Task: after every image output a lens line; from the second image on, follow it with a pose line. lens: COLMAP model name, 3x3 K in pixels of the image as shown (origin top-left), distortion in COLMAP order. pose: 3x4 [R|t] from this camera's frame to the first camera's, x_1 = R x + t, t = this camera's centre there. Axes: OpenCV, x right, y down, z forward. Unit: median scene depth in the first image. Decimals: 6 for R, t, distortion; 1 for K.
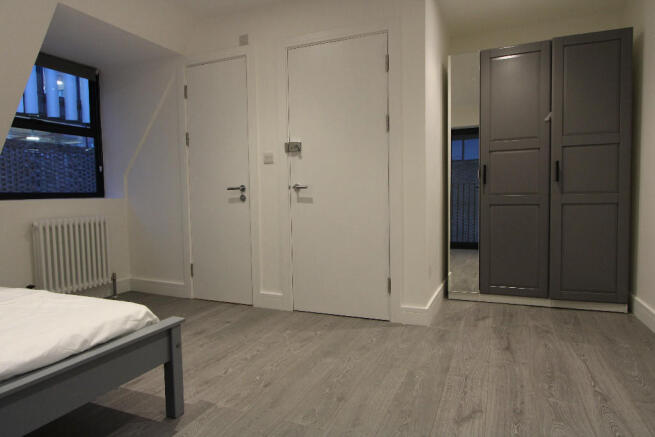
lens RADIAL K [[416.0, 0, 327.7], [0, 416.0, 219.1], [0, 0, 1]] dist [0.004685, -0.000086]
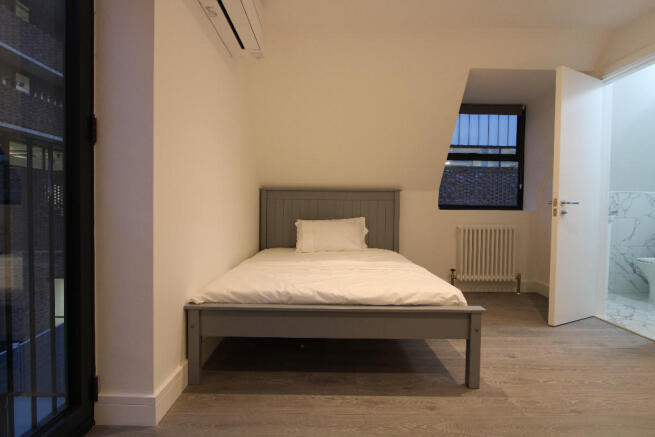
lens RADIAL K [[356.6, 0, 327.3], [0, 356.6, 218.4], [0, 0, 1]] dist [0.002902, 0.000896]
pose [[0.390880, 0.041758, -0.919494, 0.305490], [-0.074452, 0.997131, 0.013633, -0.000954], [0.917426, 0.063130, 0.392868, 0.130171]]
